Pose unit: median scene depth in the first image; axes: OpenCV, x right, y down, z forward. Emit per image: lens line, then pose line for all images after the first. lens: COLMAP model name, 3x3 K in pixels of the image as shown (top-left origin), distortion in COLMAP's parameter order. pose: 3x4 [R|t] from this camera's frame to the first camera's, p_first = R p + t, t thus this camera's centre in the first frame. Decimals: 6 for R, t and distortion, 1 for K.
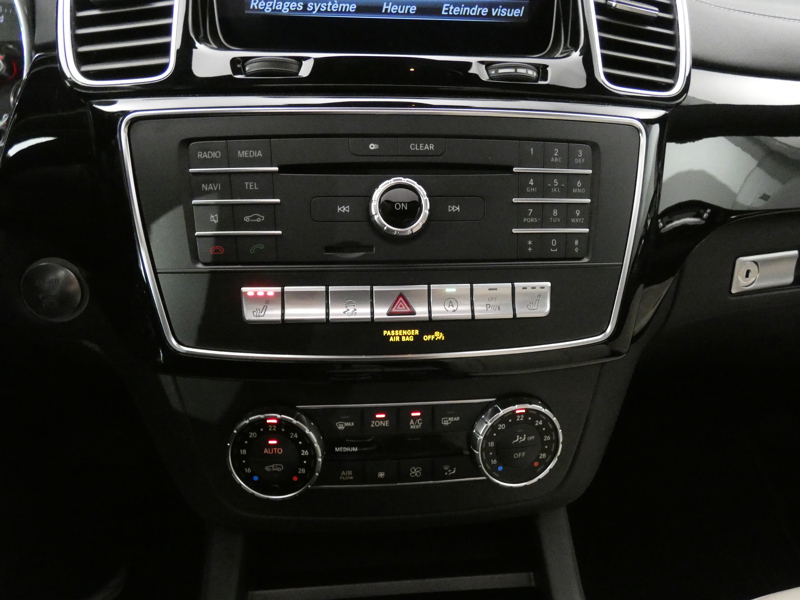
lens RADIAL K [[479.6, 0, 394.1], [0, 479.6, 302.7], [0, 0, 1]] dist [0.011047, -0.011360]
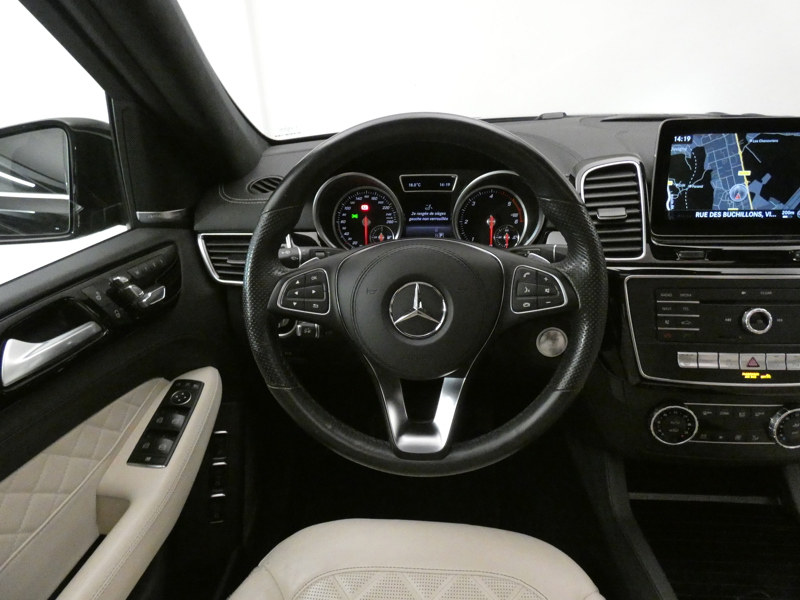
lens RADIAL K [[479.6, 0, 403.8], [0, 479.6, 303.5], [0, 0, 1]] dist [0.011047, -0.011360]
pose [[0.988775, 0.030710, -0.146223, -1.243163], [-0.025740, 0.999029, 0.035765, -0.301363], [0.147179, -0.031599, 0.988605, -1.424458]]
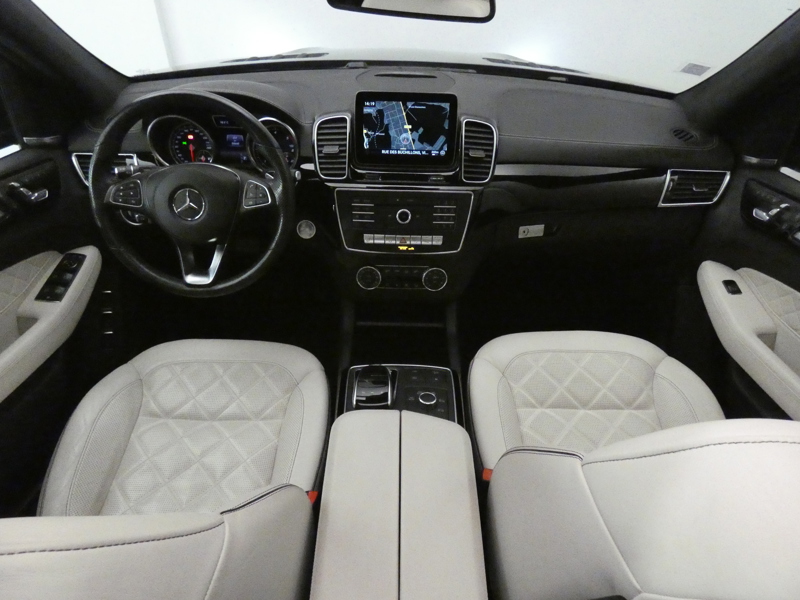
lens RADIAL K [[479.6, 0, 403.2], [0, 479.6, 306.1], [0, 0, 1]] dist [0.011047, -0.011360]
pose [[0.997134, 0.056956, -0.049789, 0.237384], [-0.045029, 0.975715, 0.214365, -0.308694], [0.060790, -0.211508, 0.975484, -2.913470]]
